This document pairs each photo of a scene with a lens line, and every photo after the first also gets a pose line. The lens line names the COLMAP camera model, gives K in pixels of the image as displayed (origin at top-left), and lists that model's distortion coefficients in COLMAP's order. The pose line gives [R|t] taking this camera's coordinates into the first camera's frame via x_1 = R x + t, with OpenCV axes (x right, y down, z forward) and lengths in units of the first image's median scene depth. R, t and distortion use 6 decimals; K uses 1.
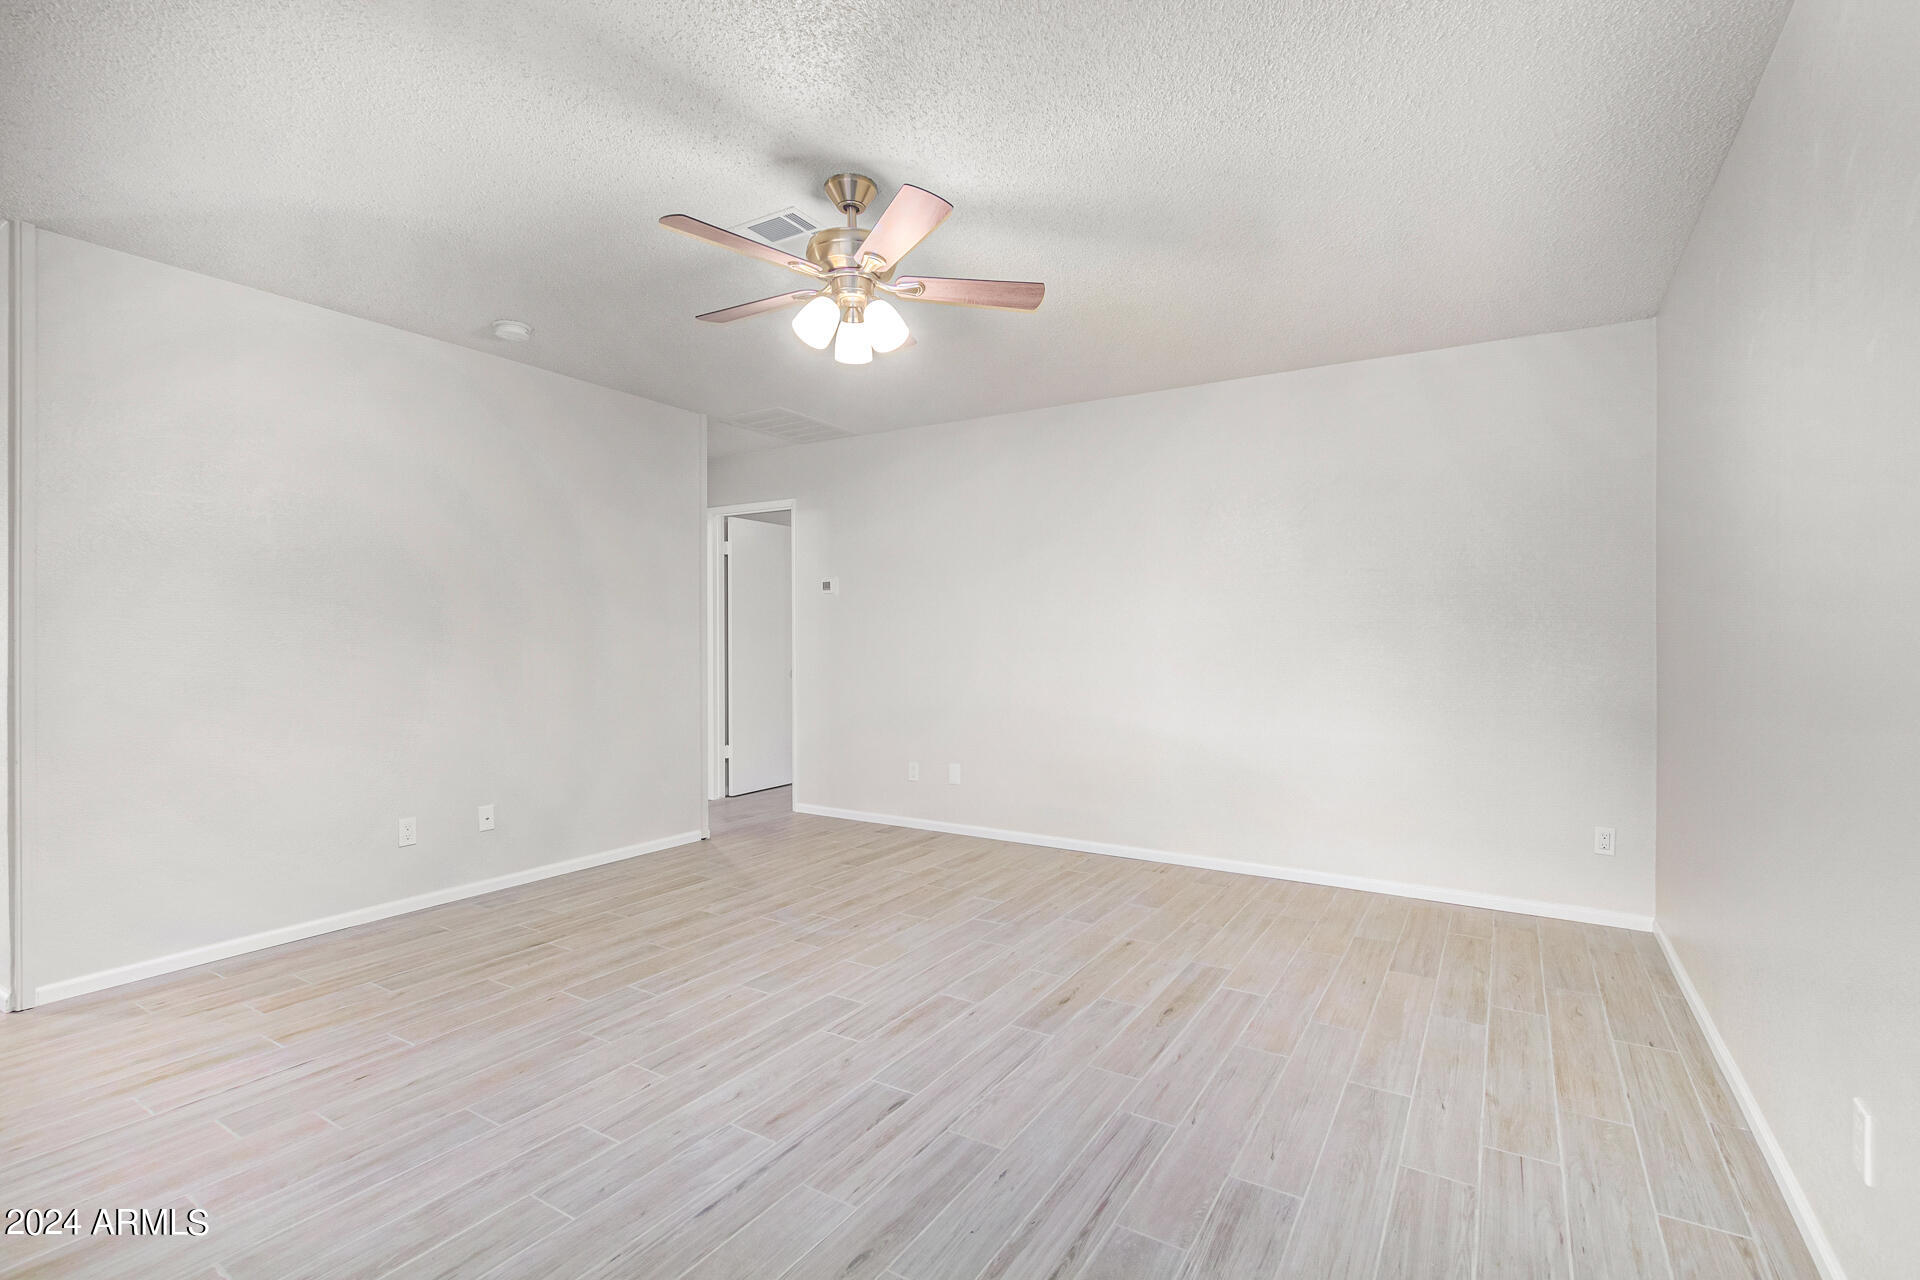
lens RADIAL K [[877.9, 0, 967.4], [0, 877.9, 631.5], [0, 0, 1]] dist [0.007745, -0.003865]
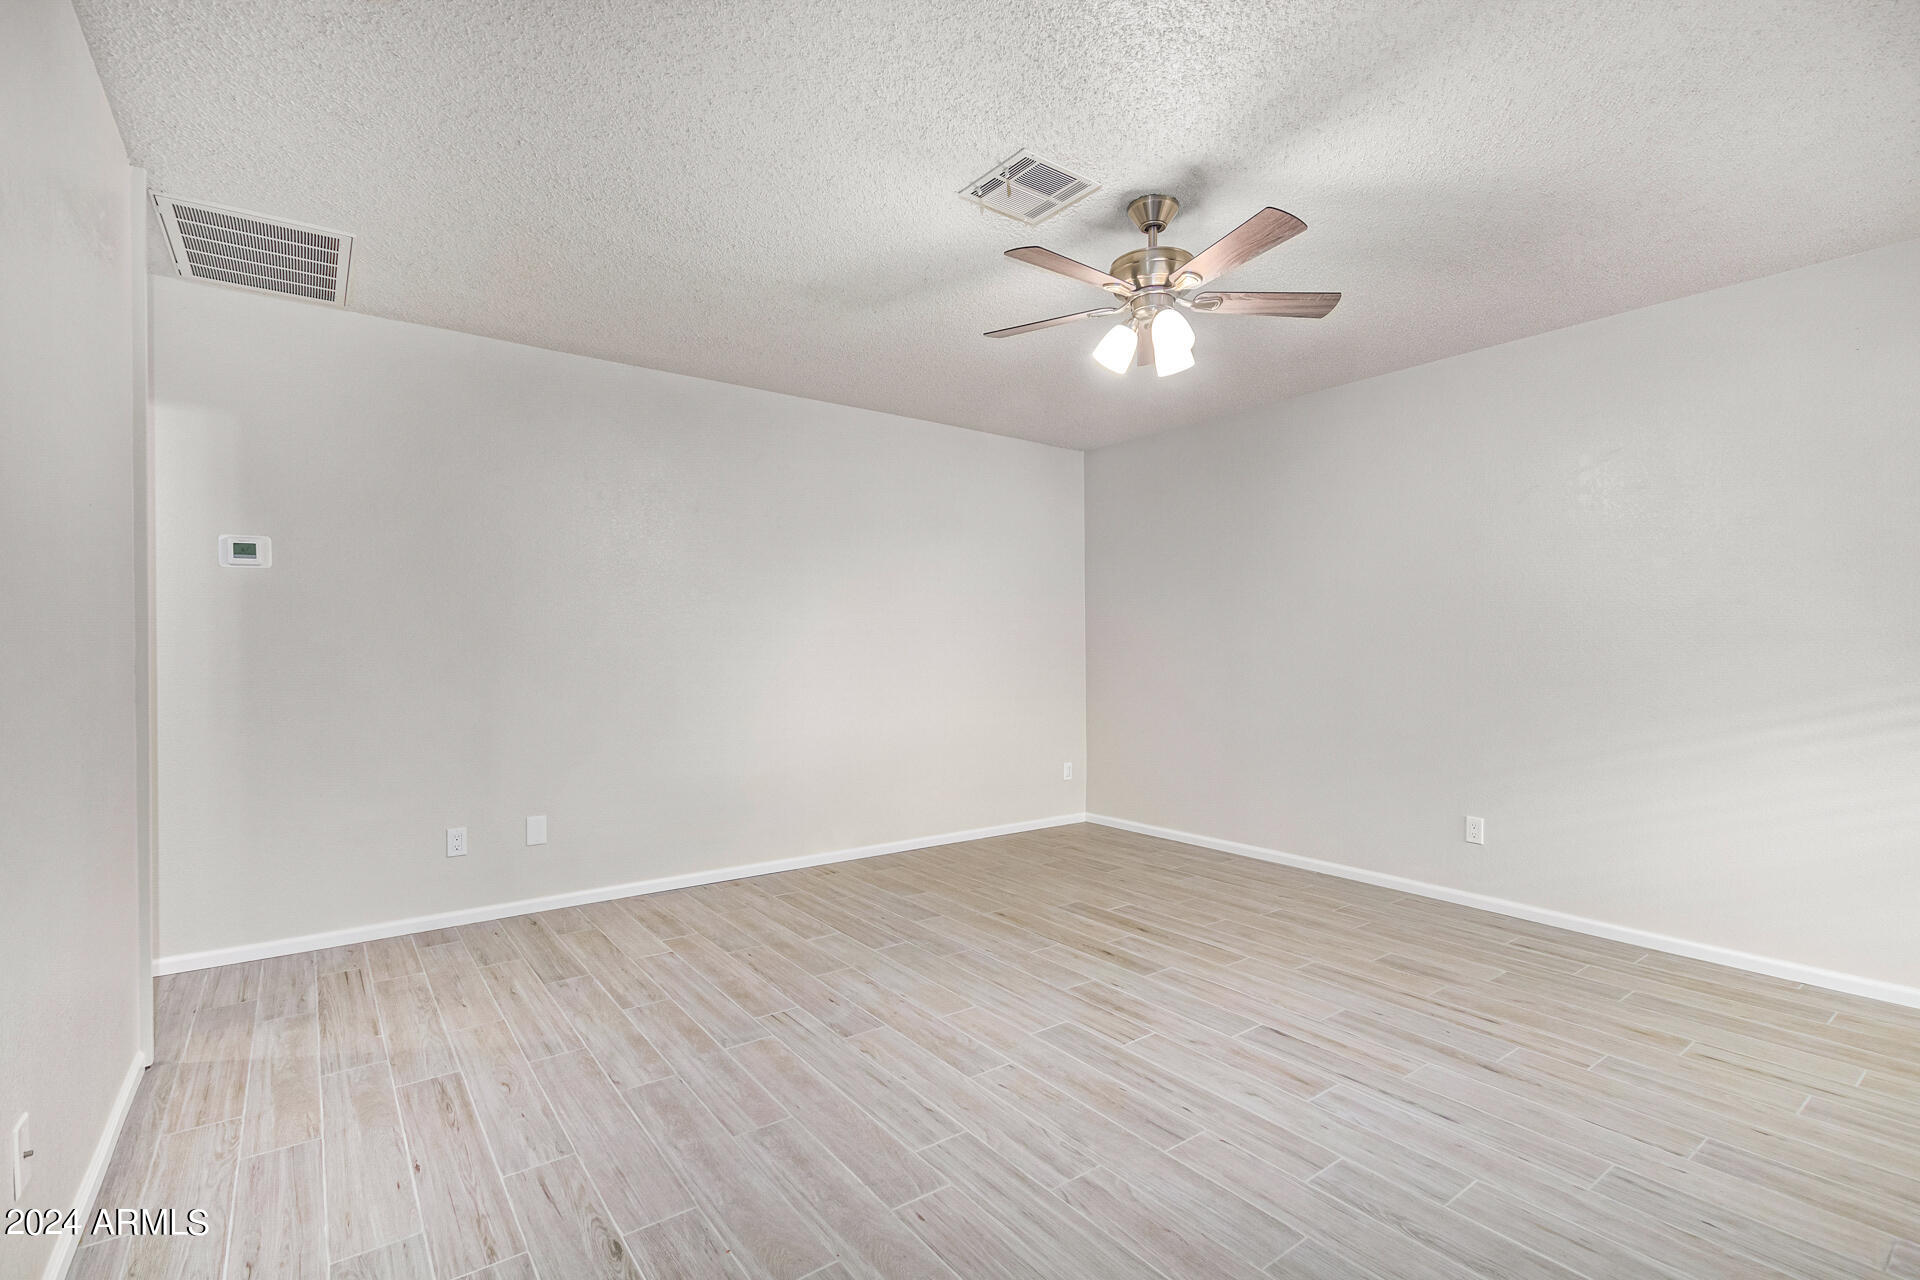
lens RADIAL K [[877.9, 0, 974.6], [0, 877.9, 640.9], [0, 0, 1]] dist [0.007745, -0.003865]
pose [[0.361055, 0.004945, 0.932531, -0.975293], [-0.007706, 0.999968, -0.002319, 0.006723], [-0.932513, -0.006349, 0.361081, 0.689028]]
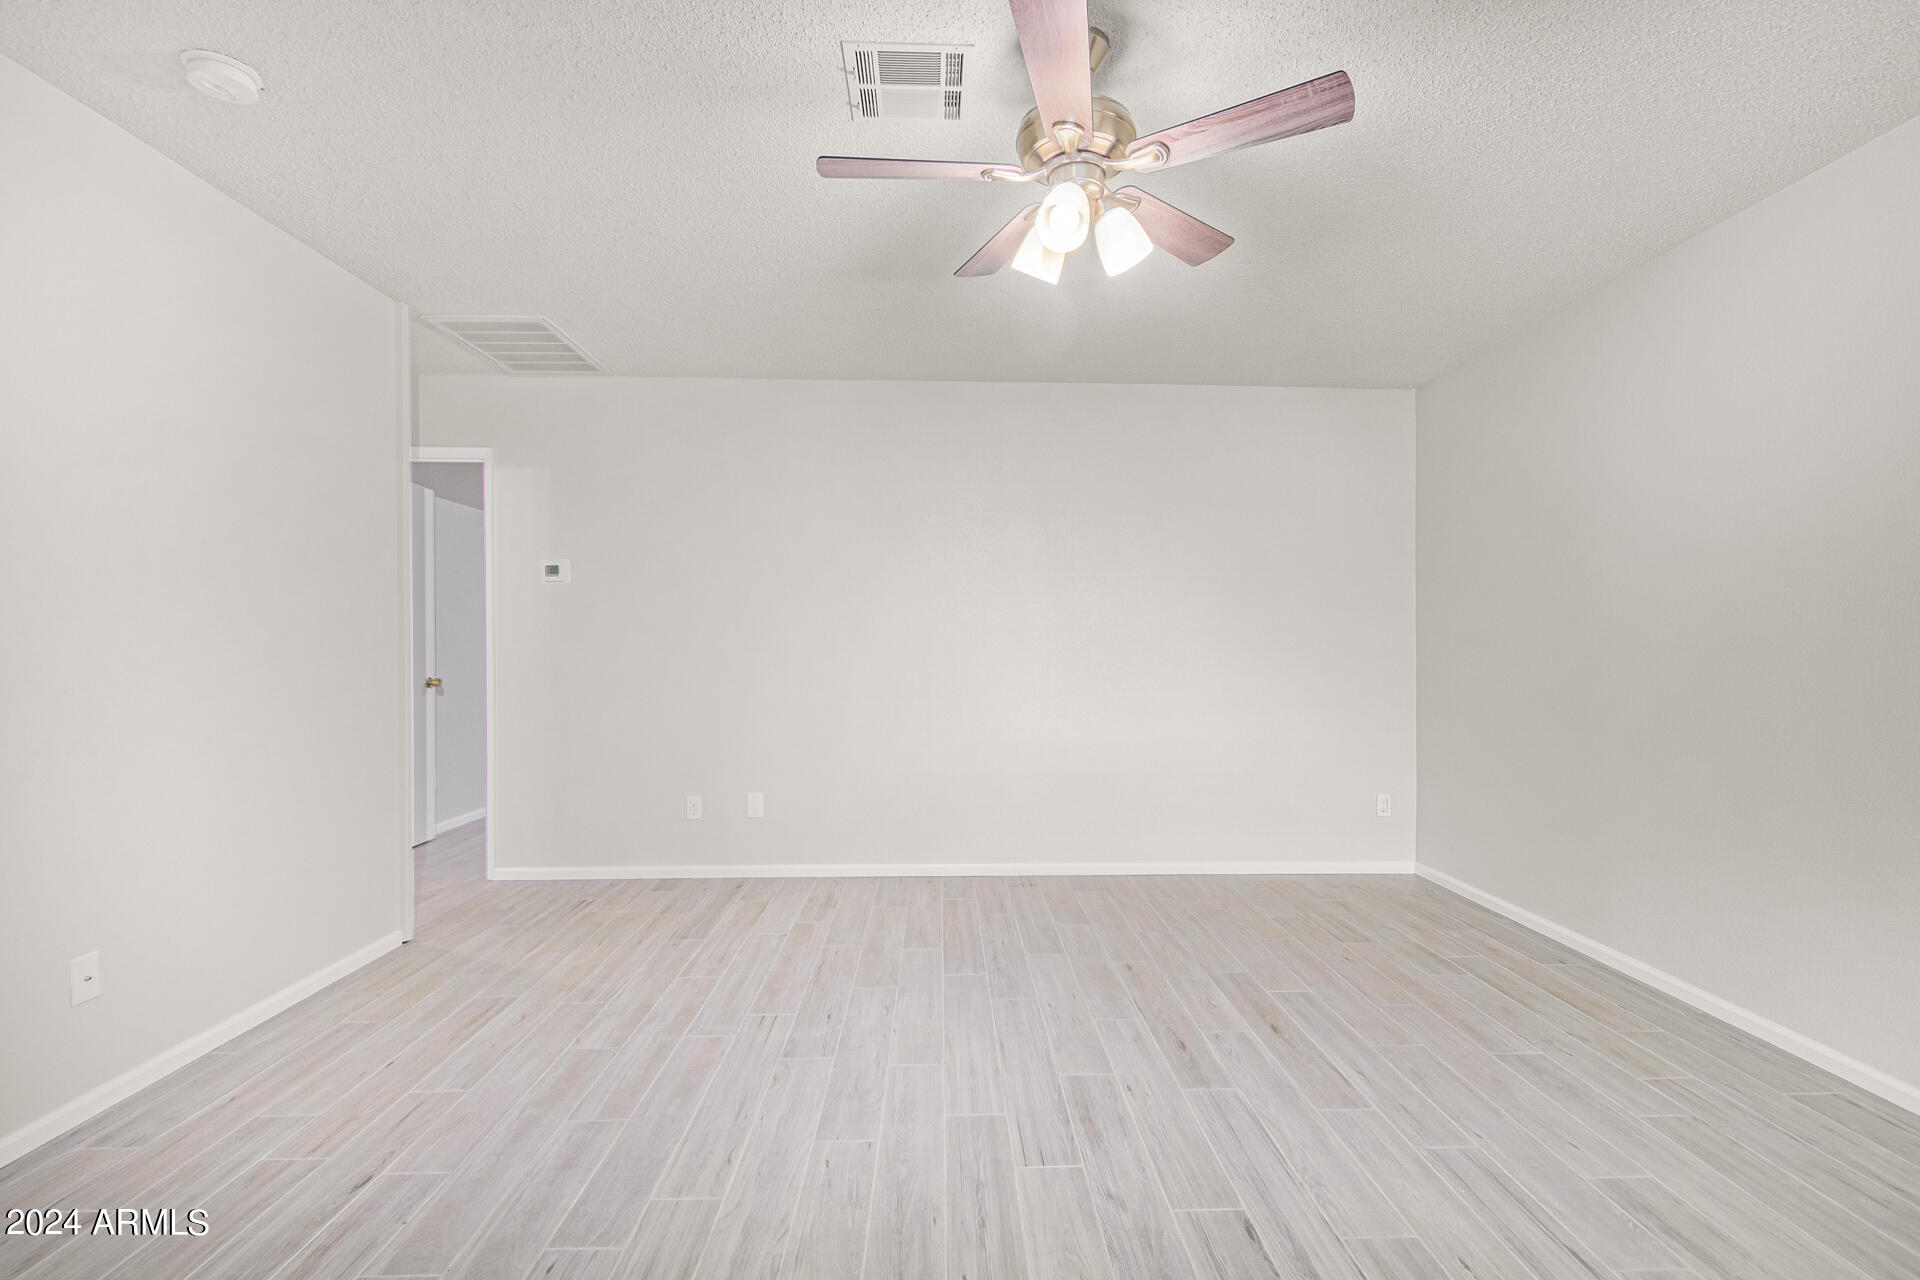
lens RADIAL K [[877.9, 0, 970.4], [0, 877.9, 637.8], [0, 0, 1]] dist [0.007745, -0.003865]
pose [[0.832729, 0.003329, 0.553670, -0.525381], [-0.005242, 0.999985, 0.001873, 0.003924], [-0.553655, -0.004462, 0.832734, 0.347500]]
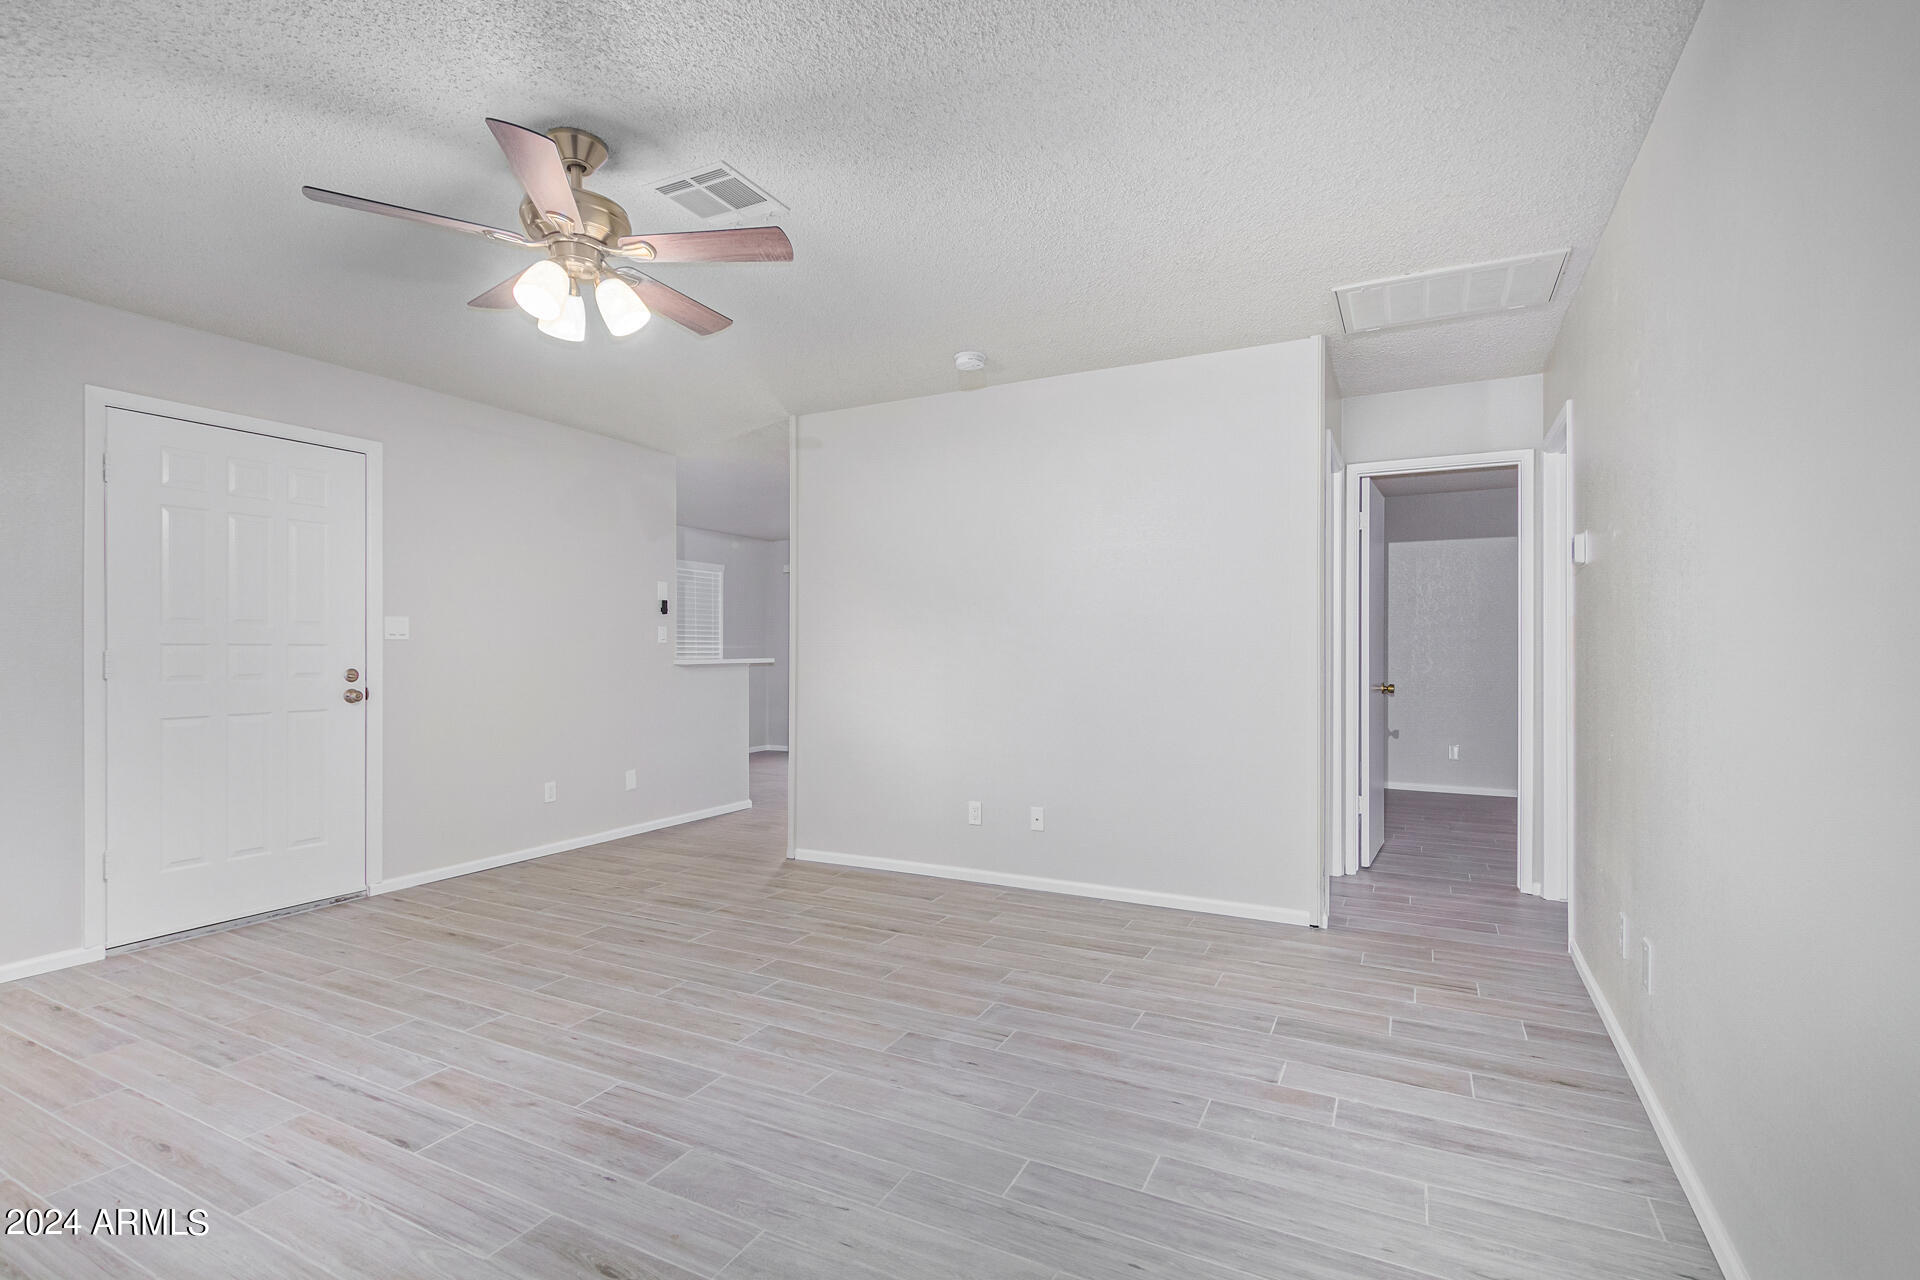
lens RADIAL K [[877.9, 0, 974.5], [0, 877.9, 651.8], [0, 0, 1]] dist [0.007745, -0.003865]
pose [[0.084140, 0.002251, -0.996451, 0.659602], [0.011214, 0.999932, 0.003206, 0.009496], [0.996391, -0.011444, 0.084109, 1.109339]]
